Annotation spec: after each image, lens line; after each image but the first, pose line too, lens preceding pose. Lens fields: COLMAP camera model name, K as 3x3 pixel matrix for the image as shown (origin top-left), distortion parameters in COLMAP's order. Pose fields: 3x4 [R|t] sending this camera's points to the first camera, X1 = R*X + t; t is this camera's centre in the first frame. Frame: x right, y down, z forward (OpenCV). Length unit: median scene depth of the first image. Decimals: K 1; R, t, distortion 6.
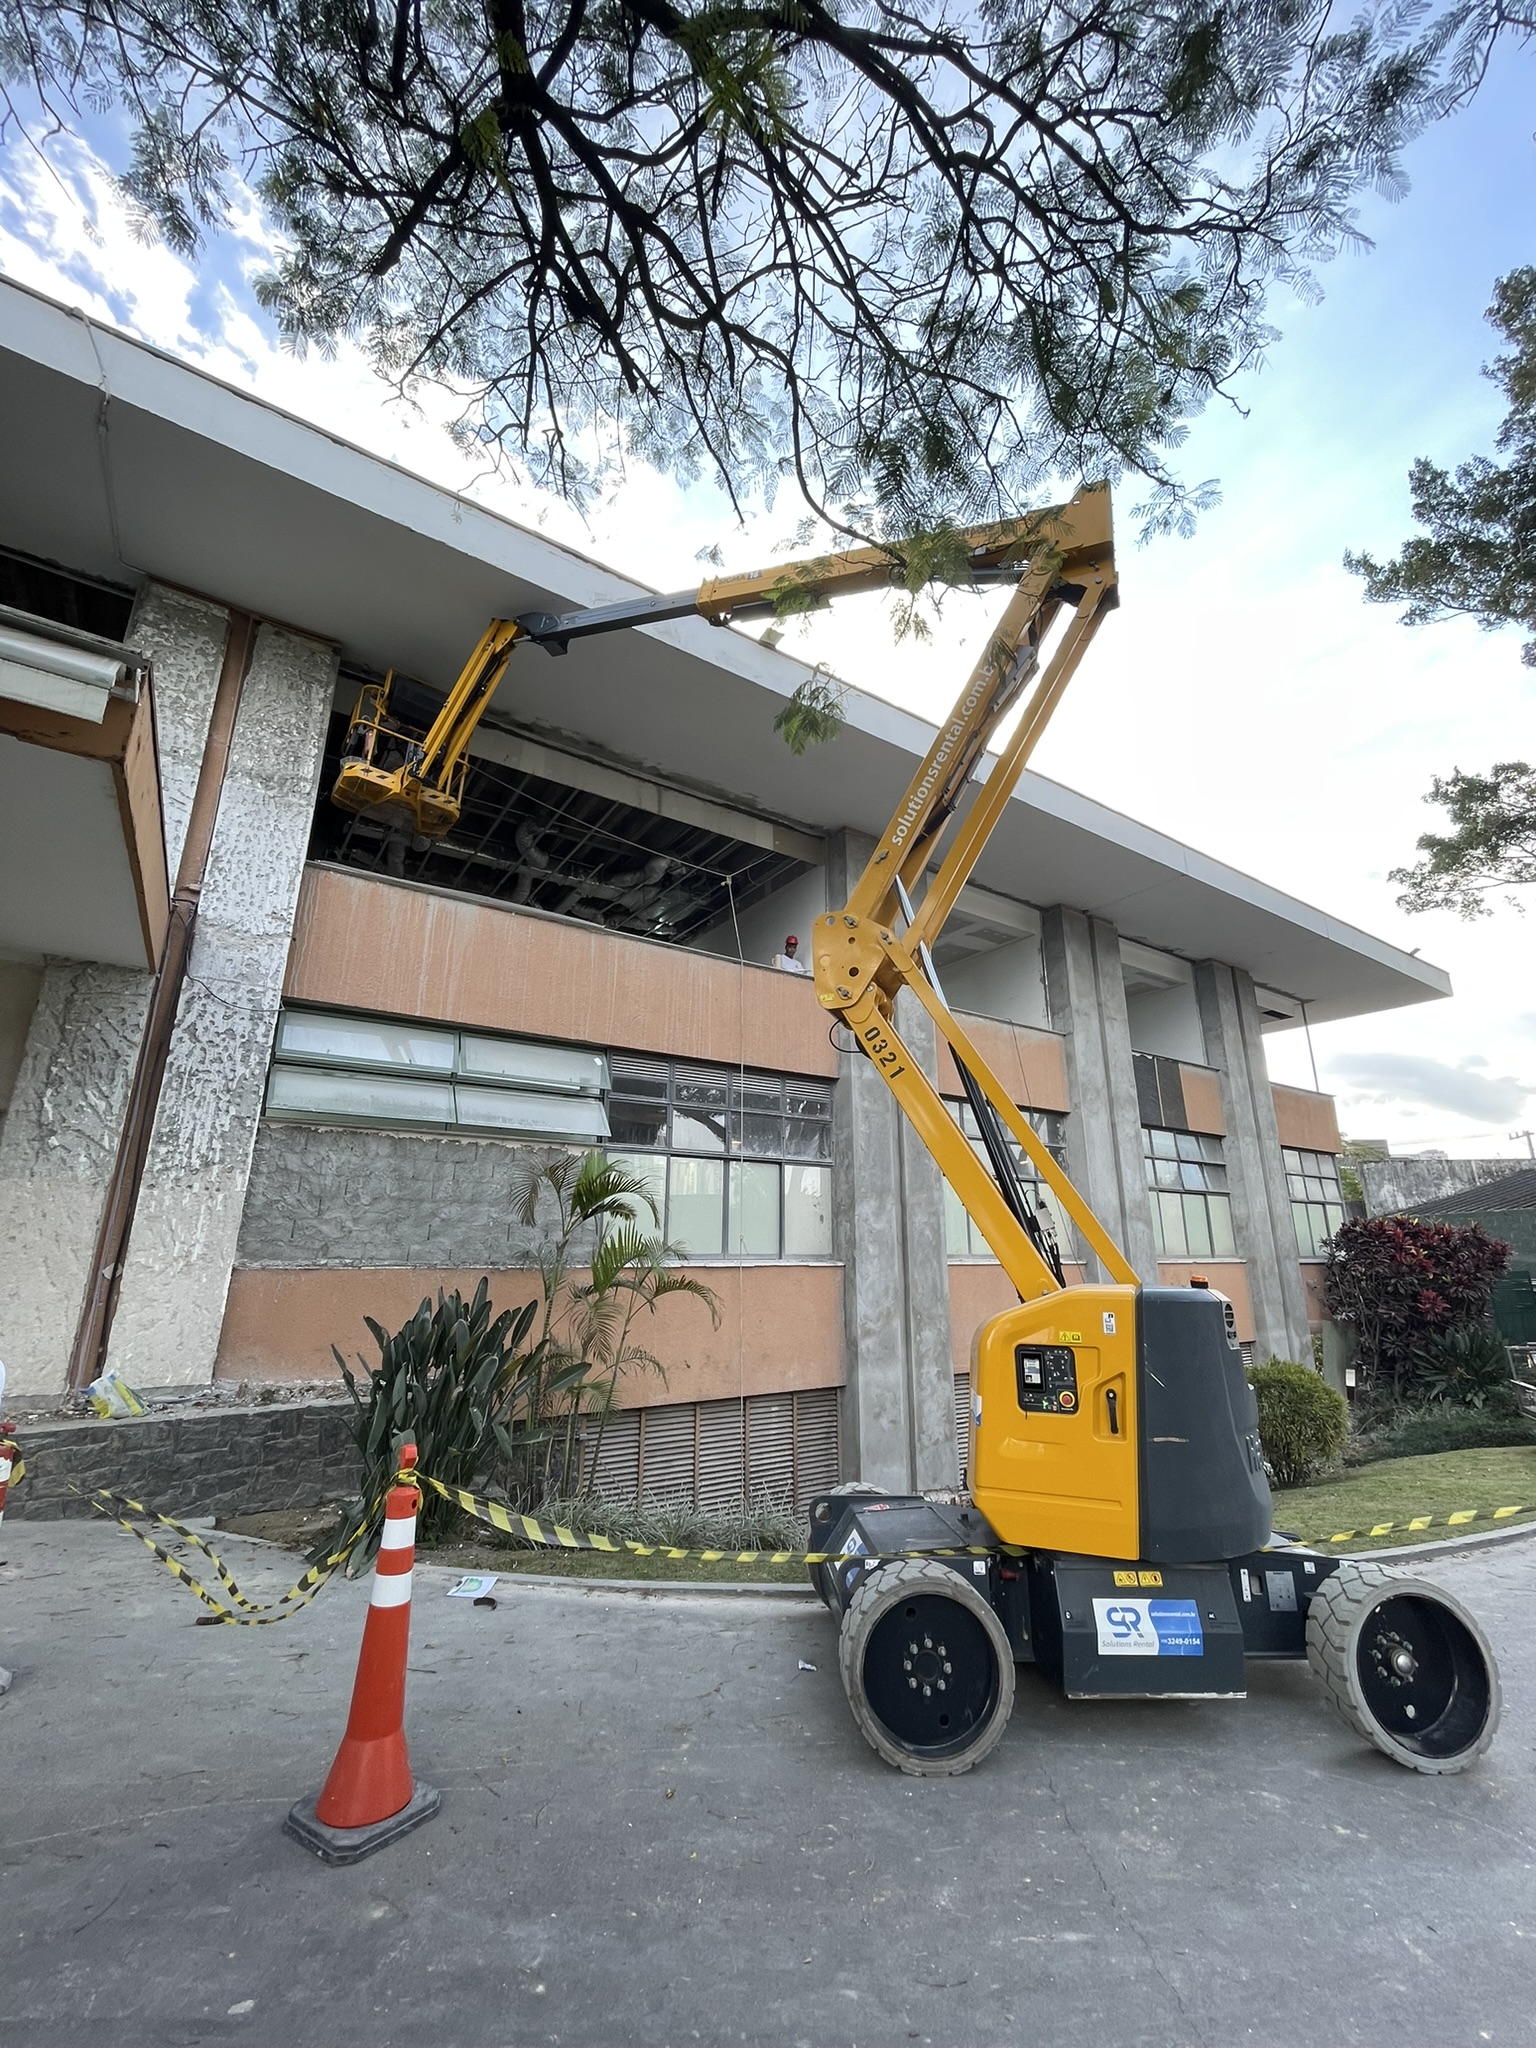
lens RADIAL K [[825.5, 0, 769.9], [0, 825.5, 1028.2], [0, 0, 1]] dist [-0.002024, -0.000221]
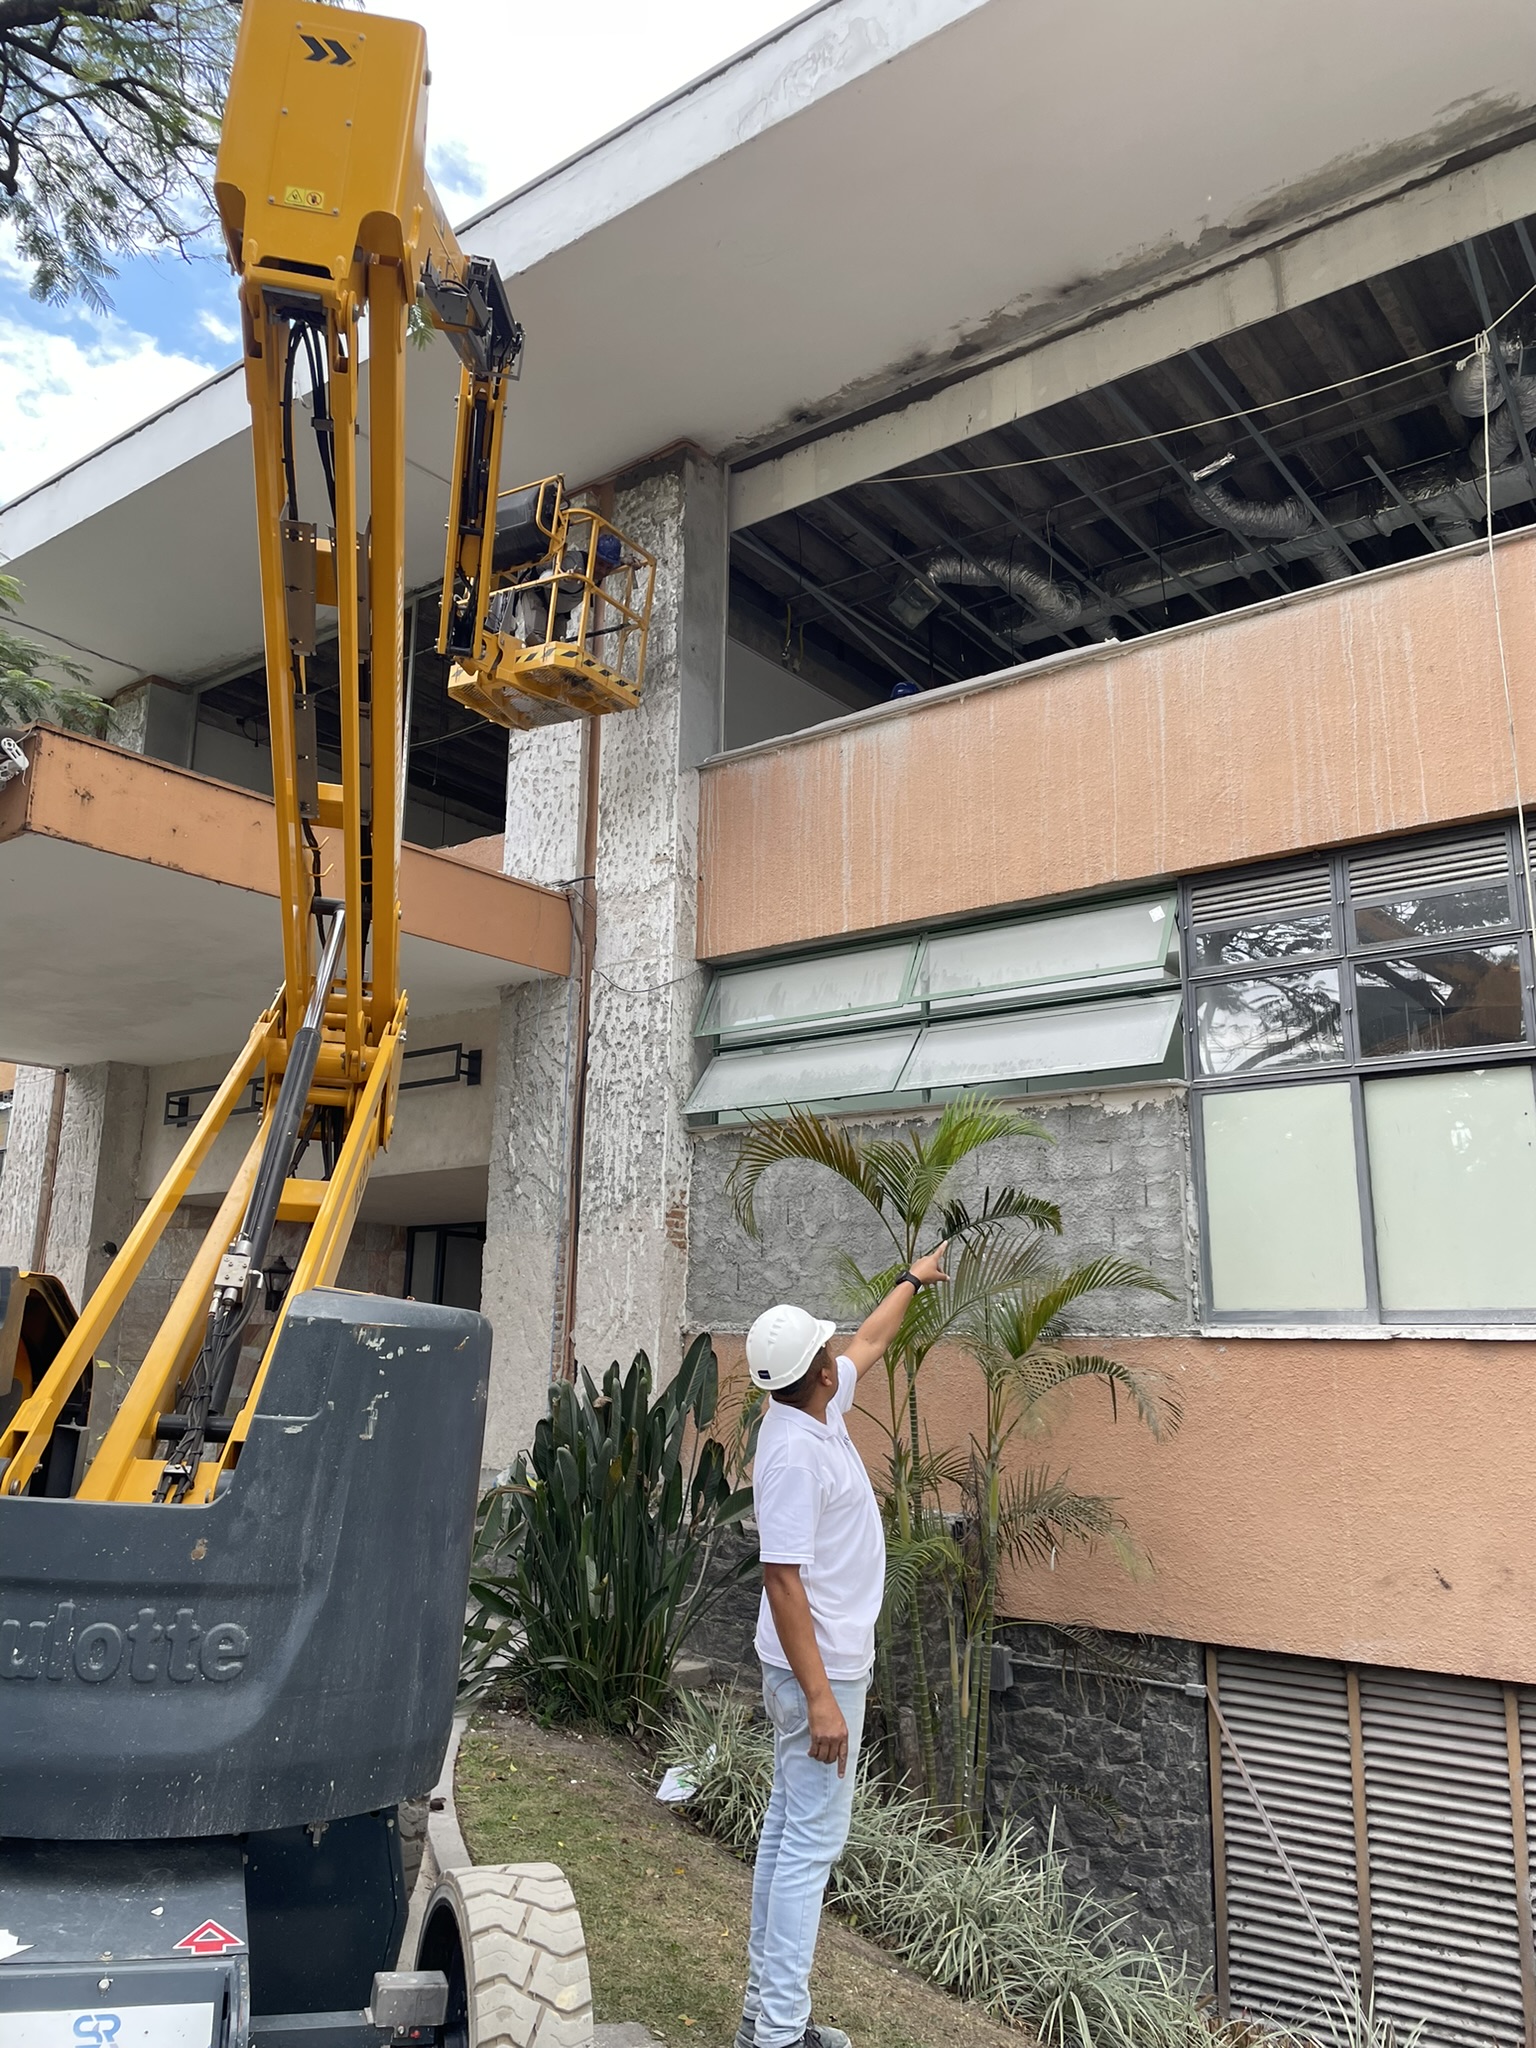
lens RADIAL K [[1562.7, 0, 769.6], [0, 1562.7, 1012.3], [0, 0, 1]] dist [0.050667, -0.021662]
pose [[0.311390, -0.205538, -0.927788, 0.728695], [0.236448, 0.962381, -0.133844, 0.215850], [0.920396, -0.177696, 0.348276, 0.615404]]
